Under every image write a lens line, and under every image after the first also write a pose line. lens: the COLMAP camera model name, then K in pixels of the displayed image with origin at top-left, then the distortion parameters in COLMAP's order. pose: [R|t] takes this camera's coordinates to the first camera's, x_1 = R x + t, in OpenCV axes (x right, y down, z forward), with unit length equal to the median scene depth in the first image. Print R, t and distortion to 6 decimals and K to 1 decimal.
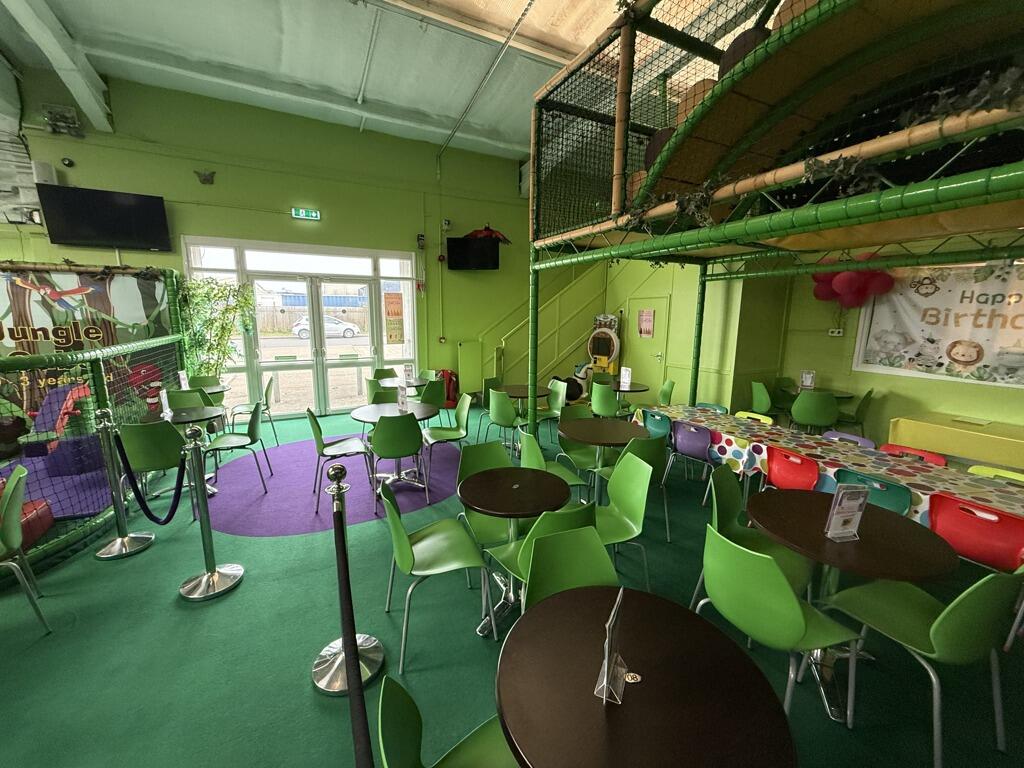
lens RADIAL K [[406.3, 0, 509.7], [0, 406.3, 385.0], [0, 0, 1]] dist [0.001174, -0.000137]
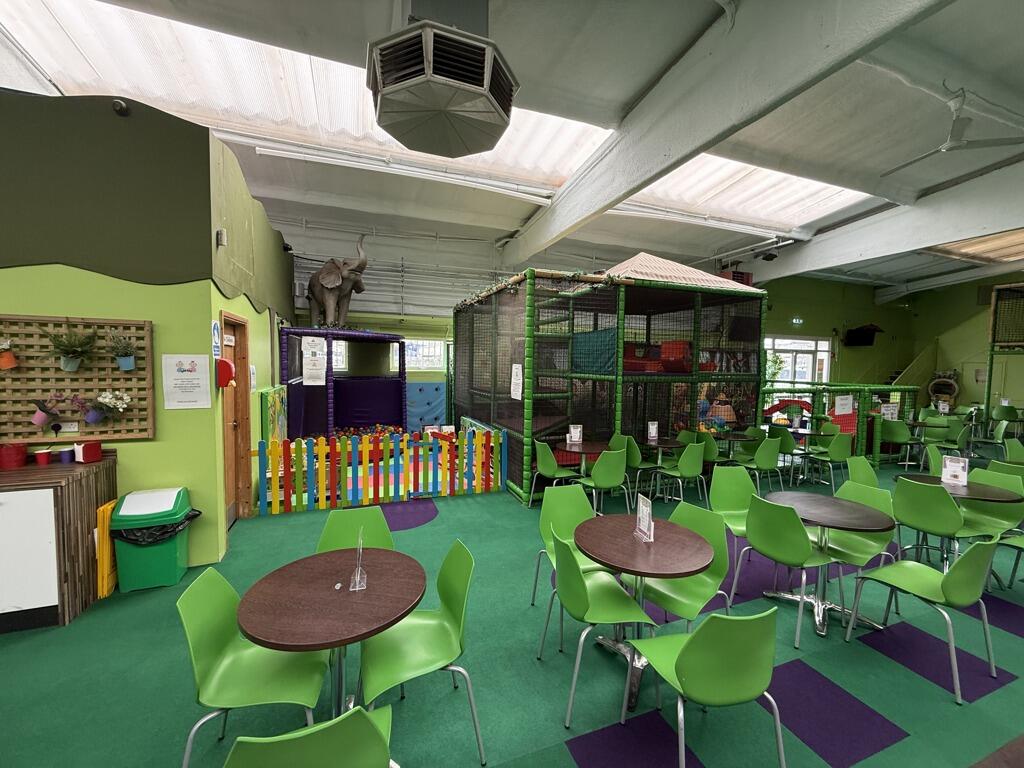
lens RADIAL K [[406.3, 0, 508.4], [0, 406.3, 382.8], [0, 0, 1]] dist [0.001174, -0.000137]
pose [[0.993292, 0.012343, -0.114969, -2.119159], [-0.026609, 0.992001, -0.123390, 0.214971], [0.112526, 0.125621, 0.985676, -1.400527]]
